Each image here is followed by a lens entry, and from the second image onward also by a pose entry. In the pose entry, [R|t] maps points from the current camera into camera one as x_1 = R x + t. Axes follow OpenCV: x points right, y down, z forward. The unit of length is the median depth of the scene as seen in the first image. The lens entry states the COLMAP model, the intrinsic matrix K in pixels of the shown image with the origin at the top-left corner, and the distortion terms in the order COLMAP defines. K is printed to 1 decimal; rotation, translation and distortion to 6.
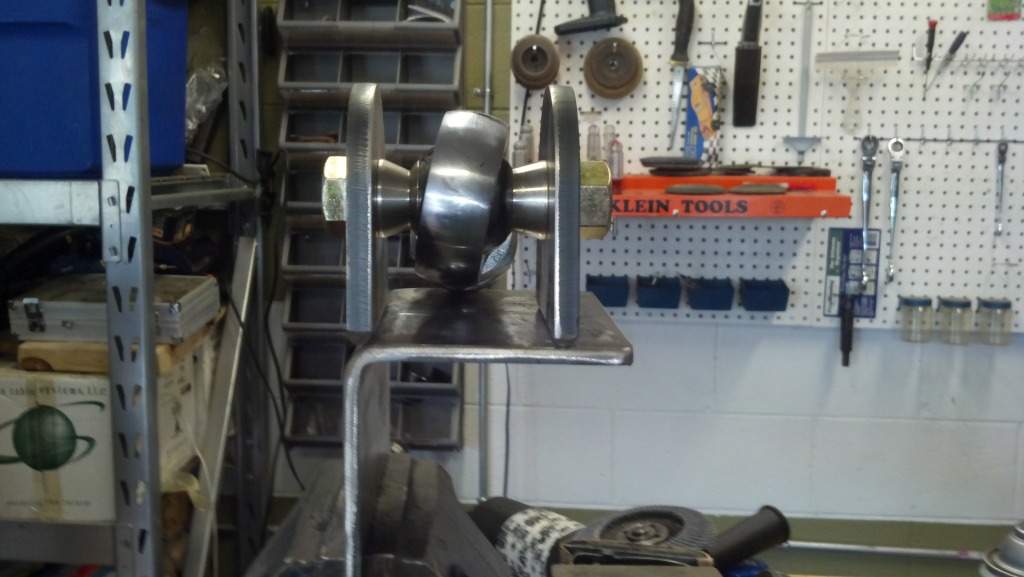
lens RADIAL K [[1104.0, 0, 506.3], [0, 1104.0, 293.2], [0, 0, 1]] dist [0.139732, -0.553960]
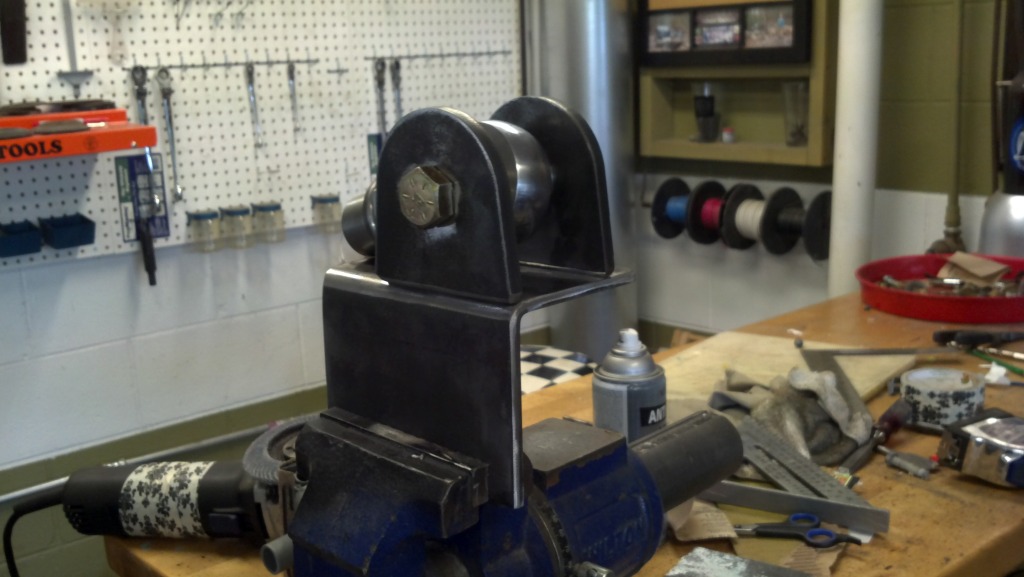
lens RADIAL K [[1104.0, 0, 506.3], [0, 1104.0, 293.2], [0, 0, 1]] dist [0.139732, -0.553960]
pose [[0.692065, -0.197590, 0.694265, -0.202431], [0.139663, 0.980285, 0.139772, -0.028723], [-0.708195, 0.000232, 0.706017, 0.011338]]
